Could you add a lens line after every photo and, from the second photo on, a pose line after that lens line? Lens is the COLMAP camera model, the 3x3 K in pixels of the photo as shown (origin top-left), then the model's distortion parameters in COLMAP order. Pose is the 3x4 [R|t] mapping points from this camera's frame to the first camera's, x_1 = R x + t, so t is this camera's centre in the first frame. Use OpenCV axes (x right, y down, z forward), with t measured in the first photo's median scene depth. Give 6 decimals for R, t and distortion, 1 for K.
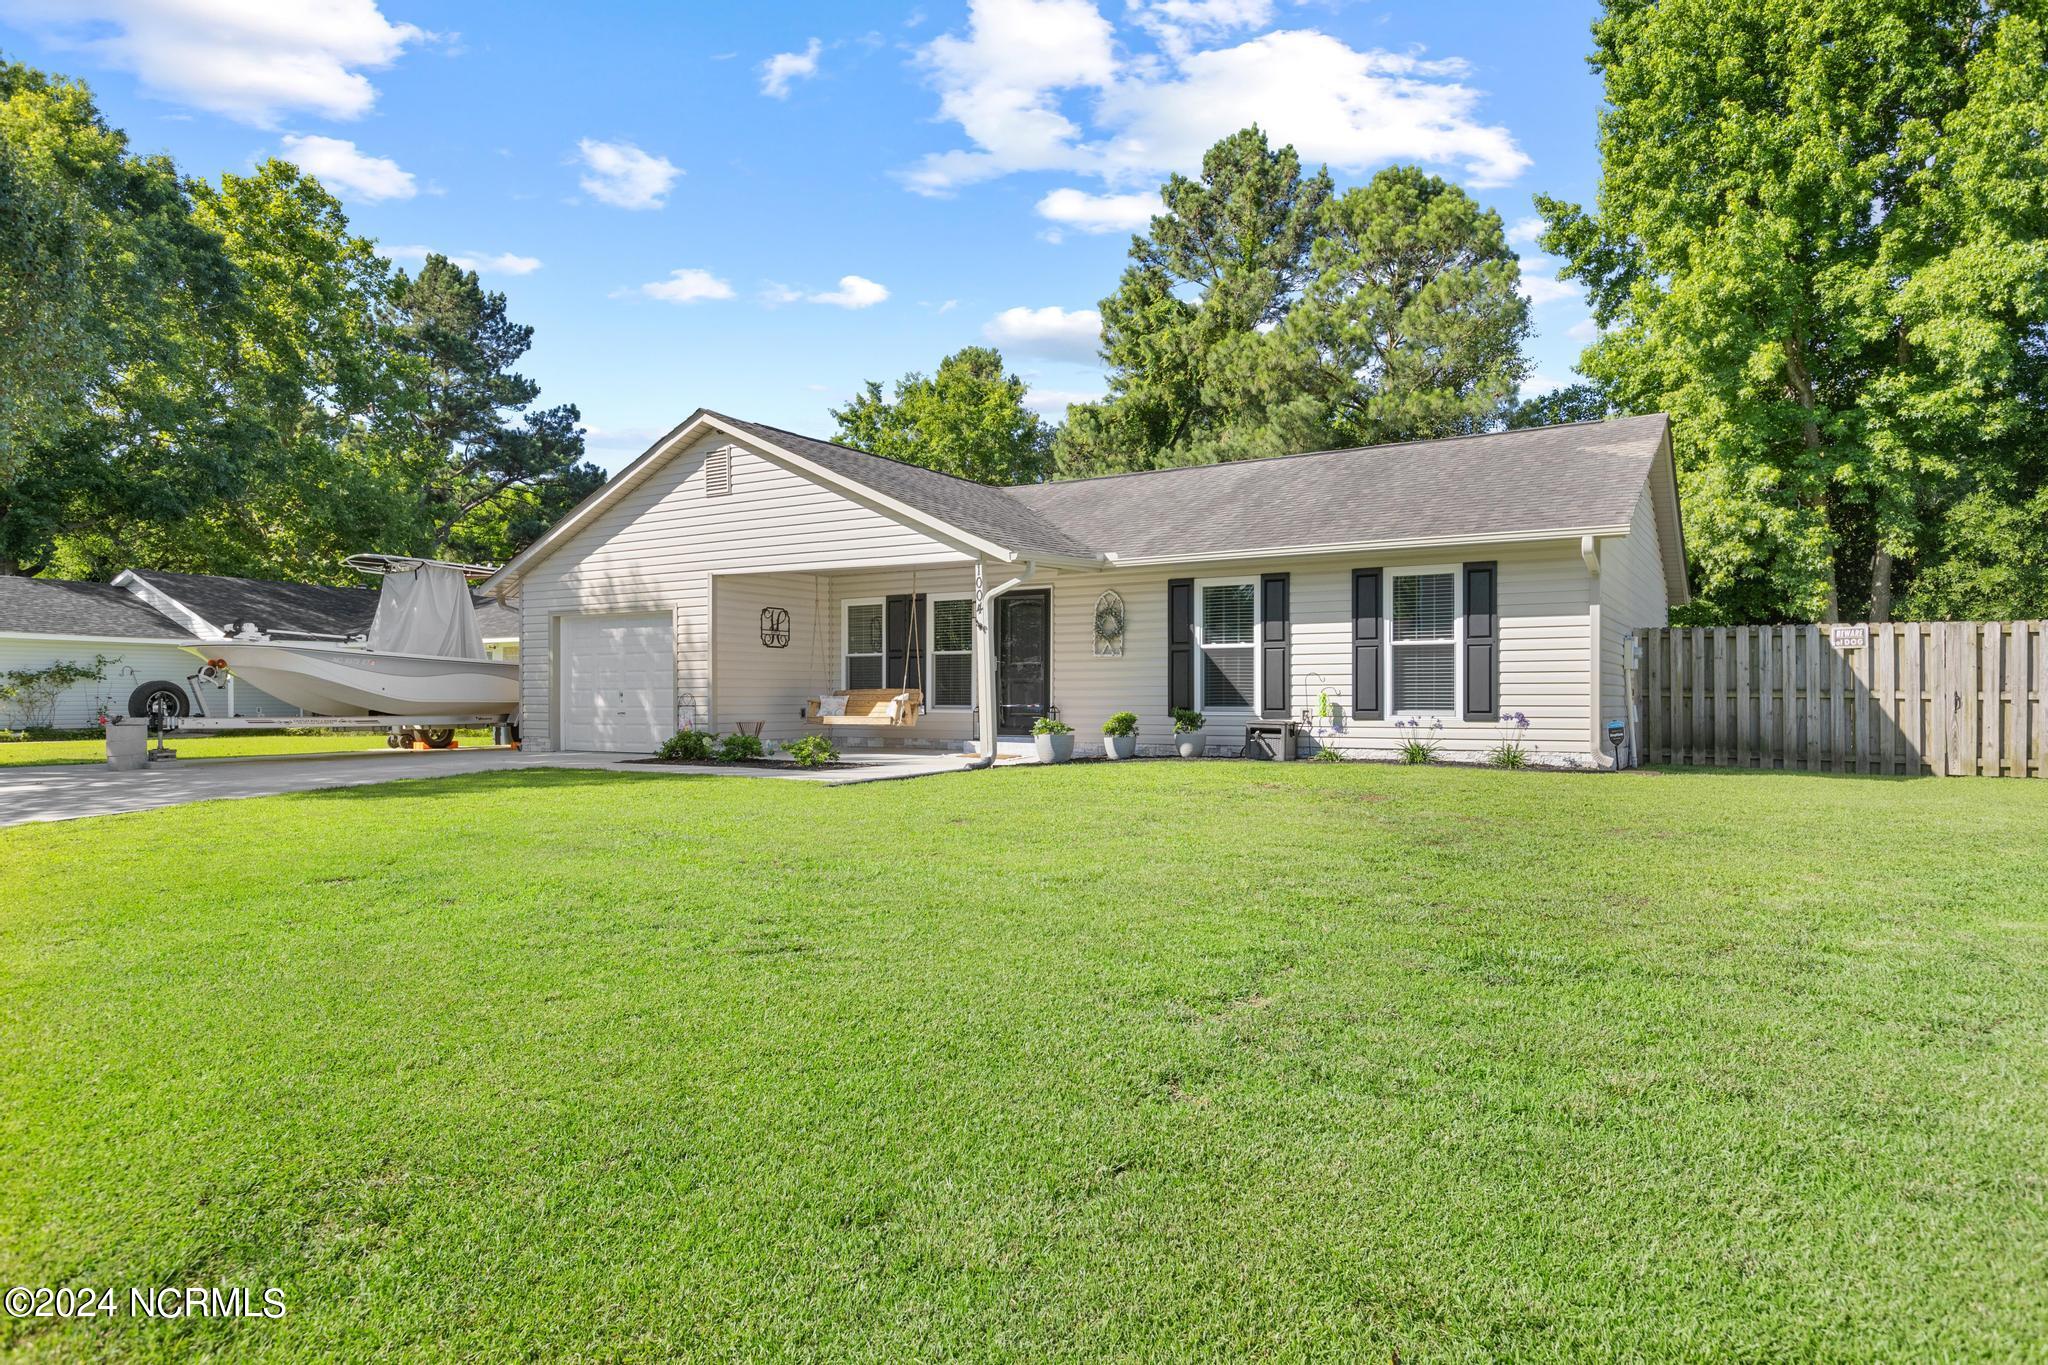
lens RADIAL K [[1235.5, 0, 1025.8], [0, 1235.5, 682.7], [0, 0, 1]] dist [0.003115, -0.000788]
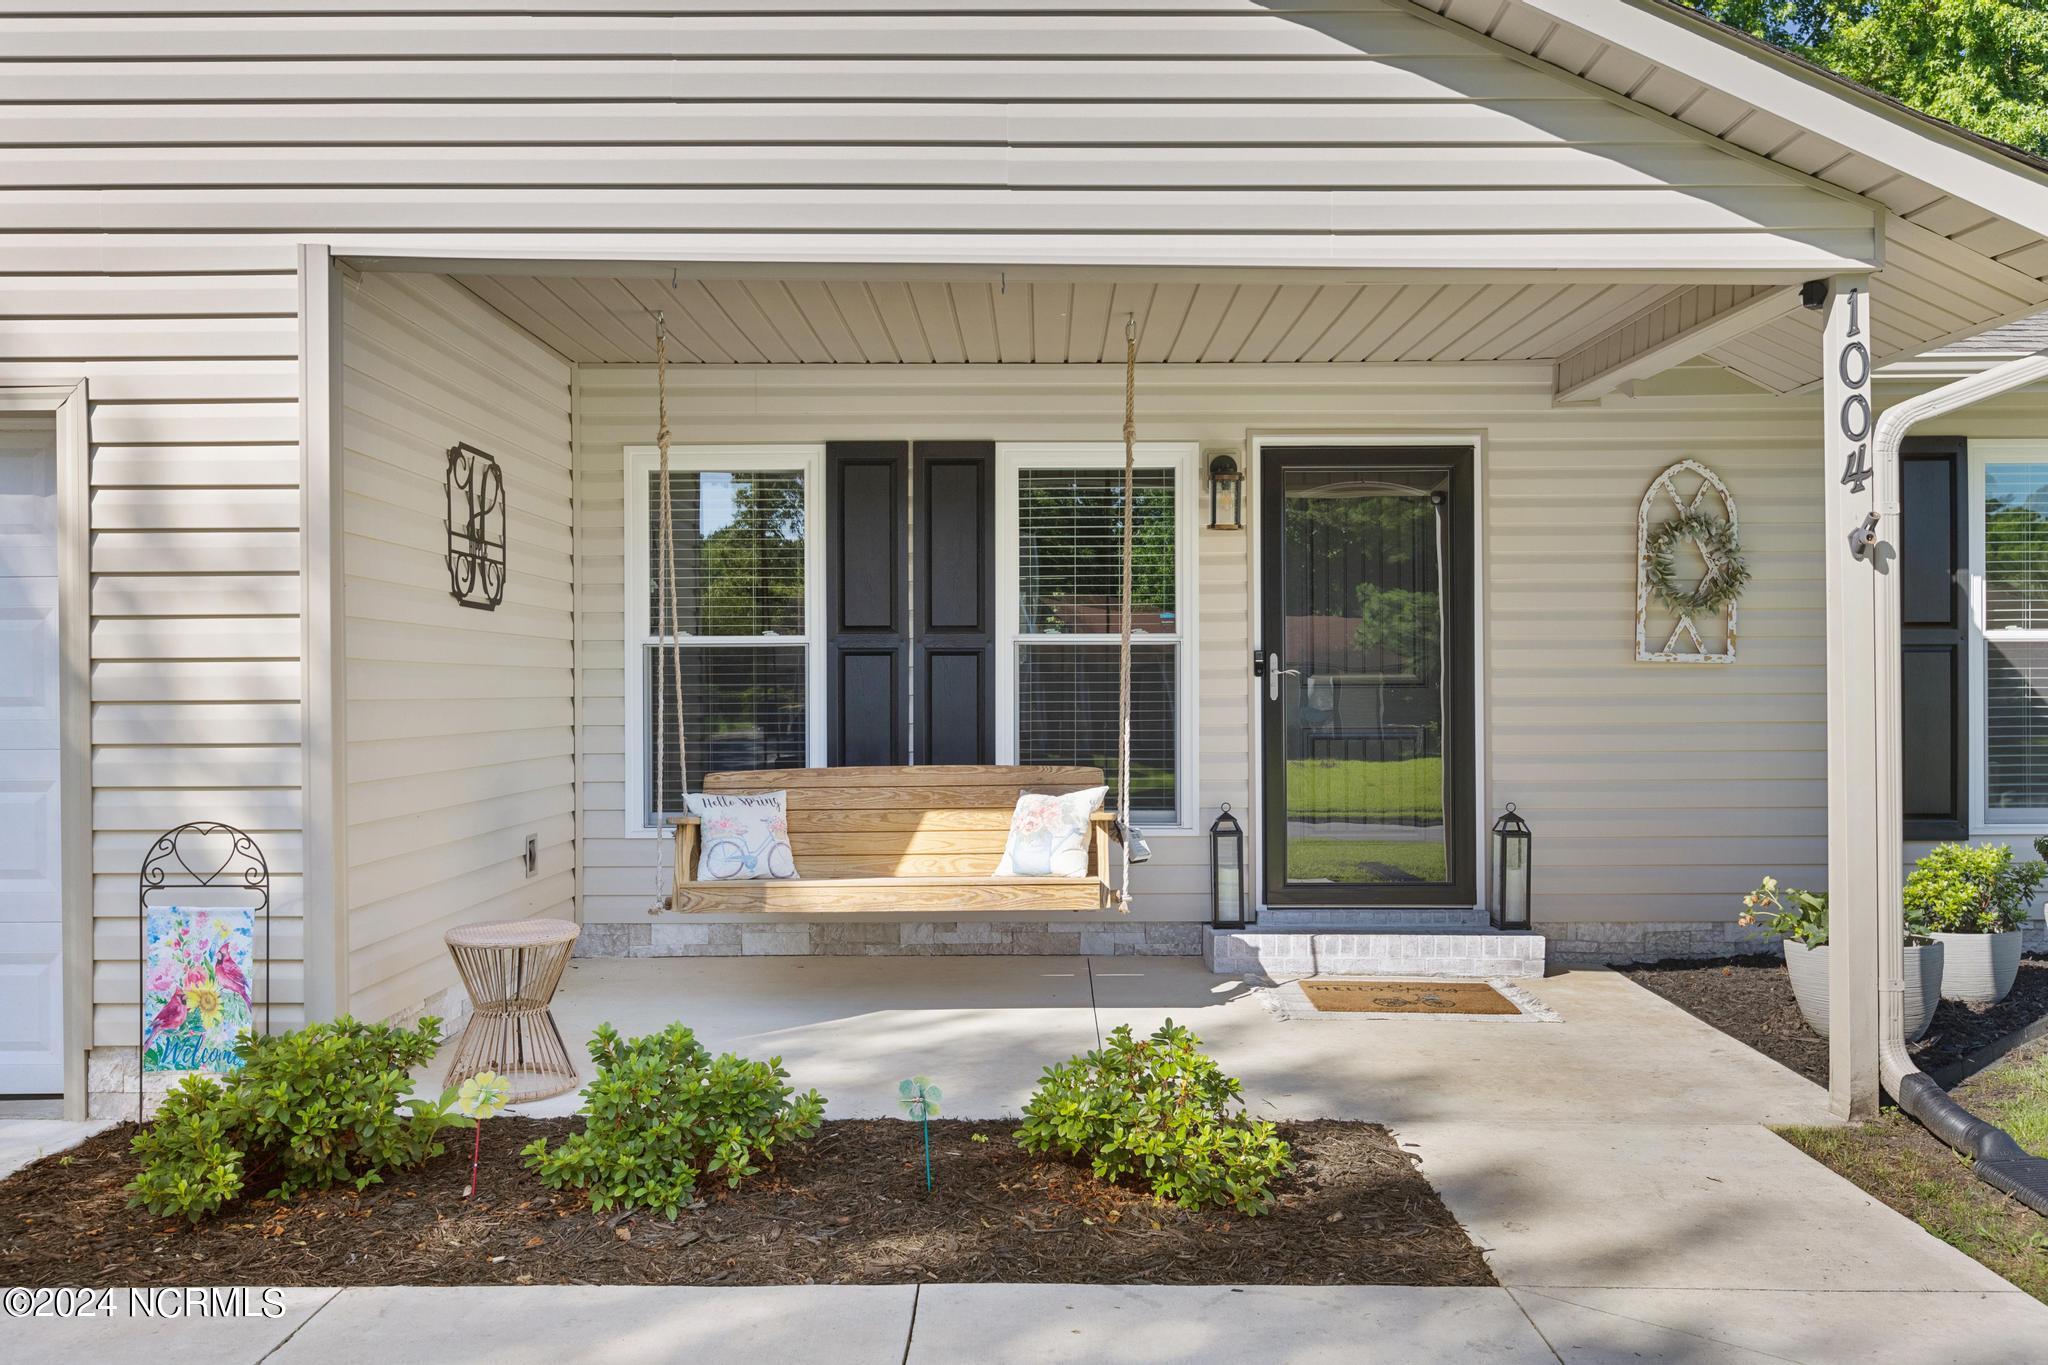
lens RADIAL K [[1607.4, 0, 1025.4], [0, 1607.4, 679.5], [0, 0, 1]] dist [0.025805, 0.000299]
pose [[0.845201, 0.002448, 0.534443, -0.321534], [-0.004205, 0.999989, 0.002069, -0.016525], [-0.534432, -0.003996, 0.845202, 0.748319]]
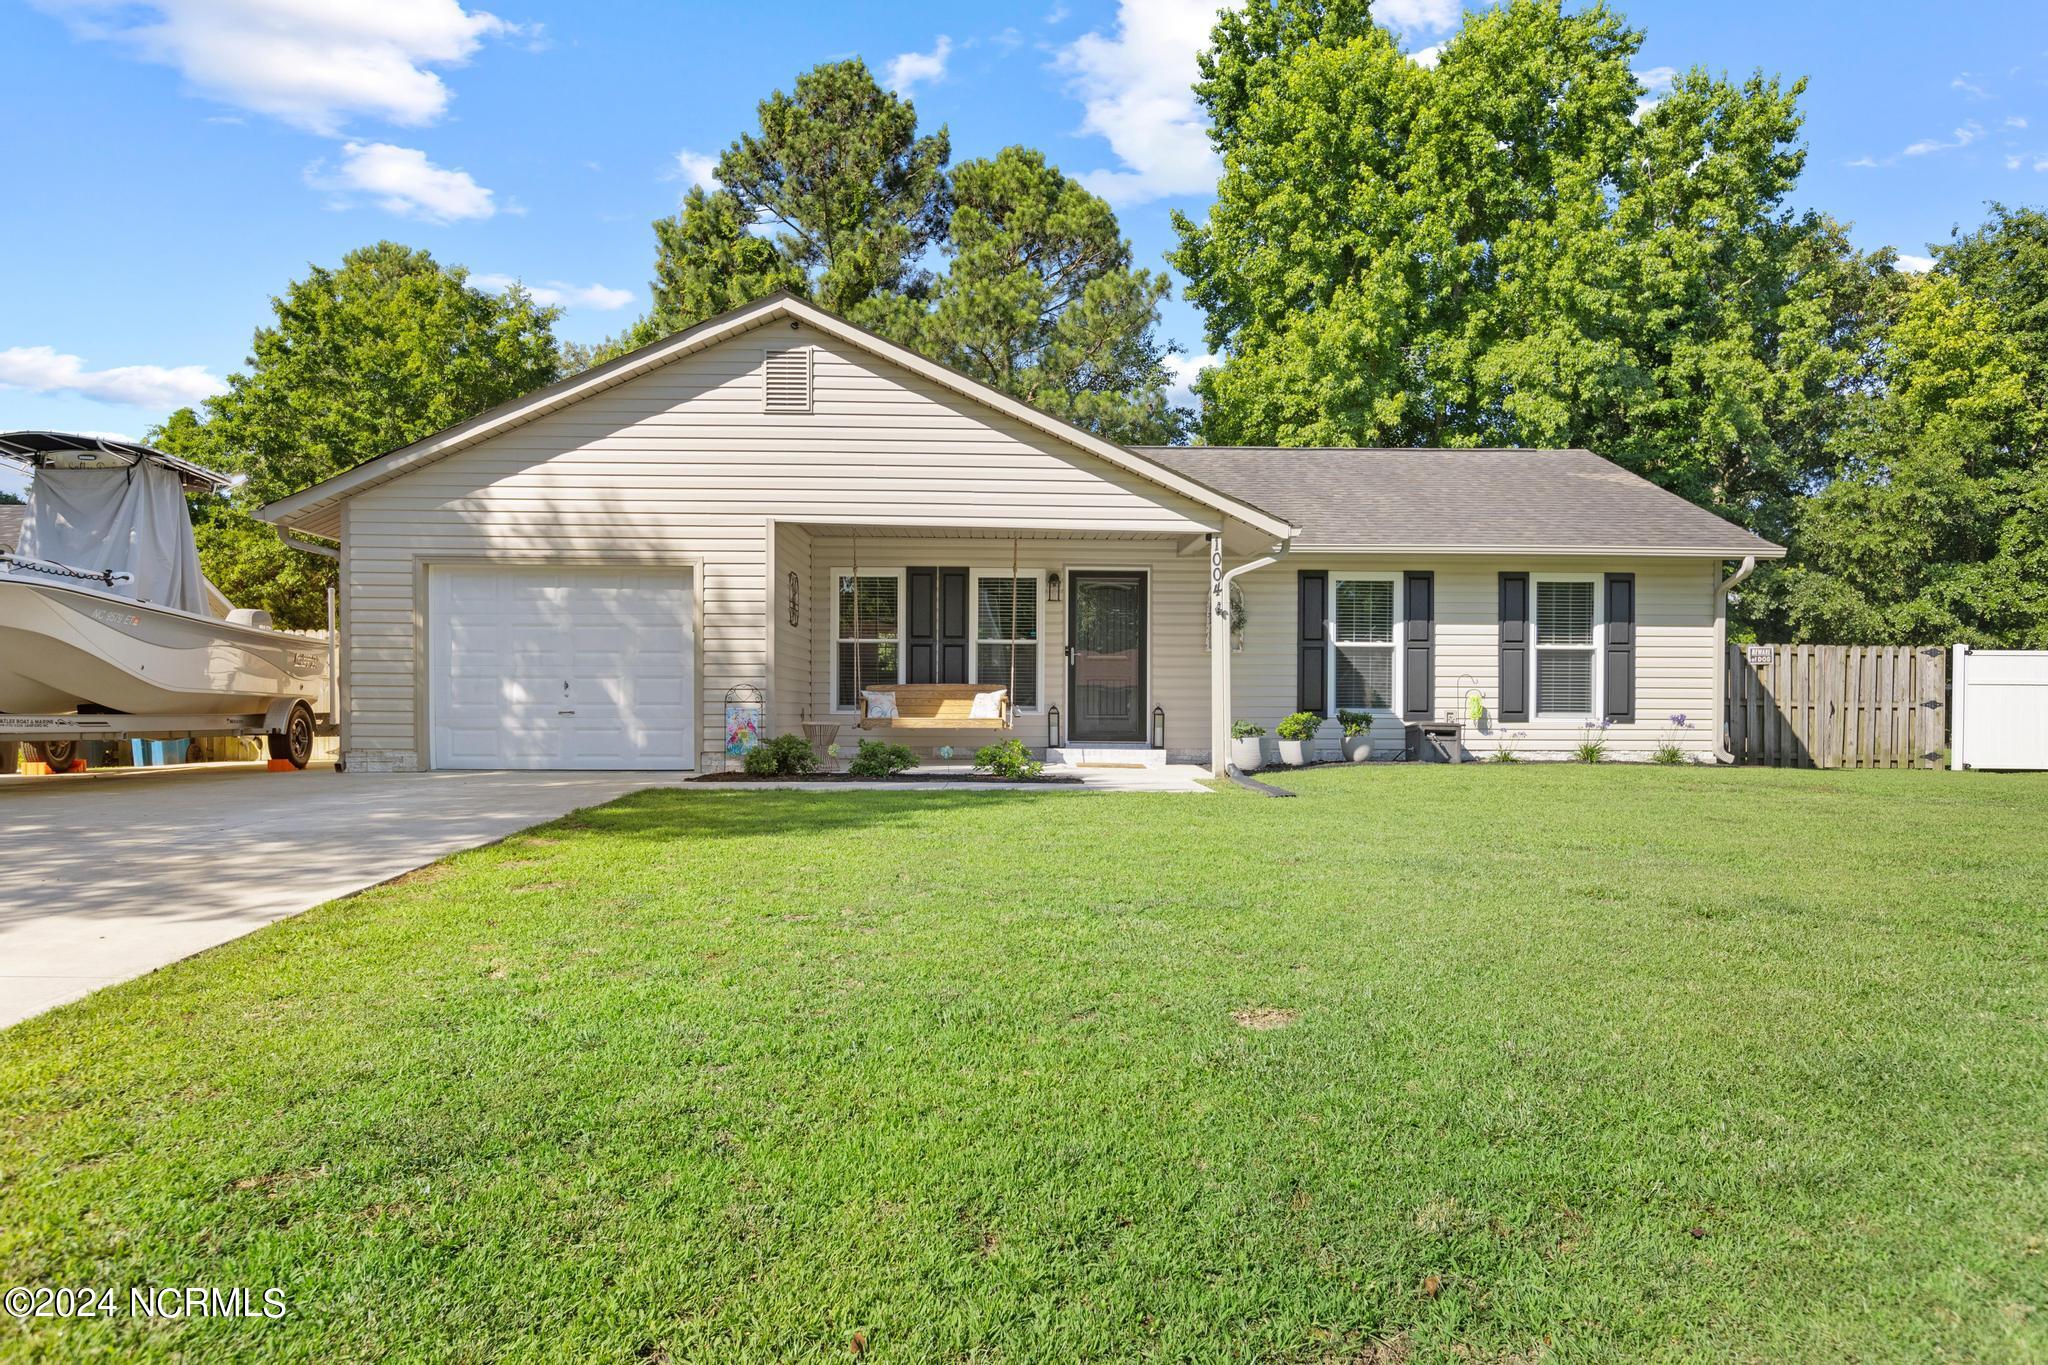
lens RADIAL K [[1365.9, 0, 1037.2], [0, 1365.9, 726.7], [0, 0, 1]] dist [0.000570, -0.001149]
pose [[0.830963, 0.002744, 0.556321, -0.609934], [-0.014027, 0.999773, 0.016020, 0.019665], [-0.556151, -0.021115, 0.830813, 0.261341]]
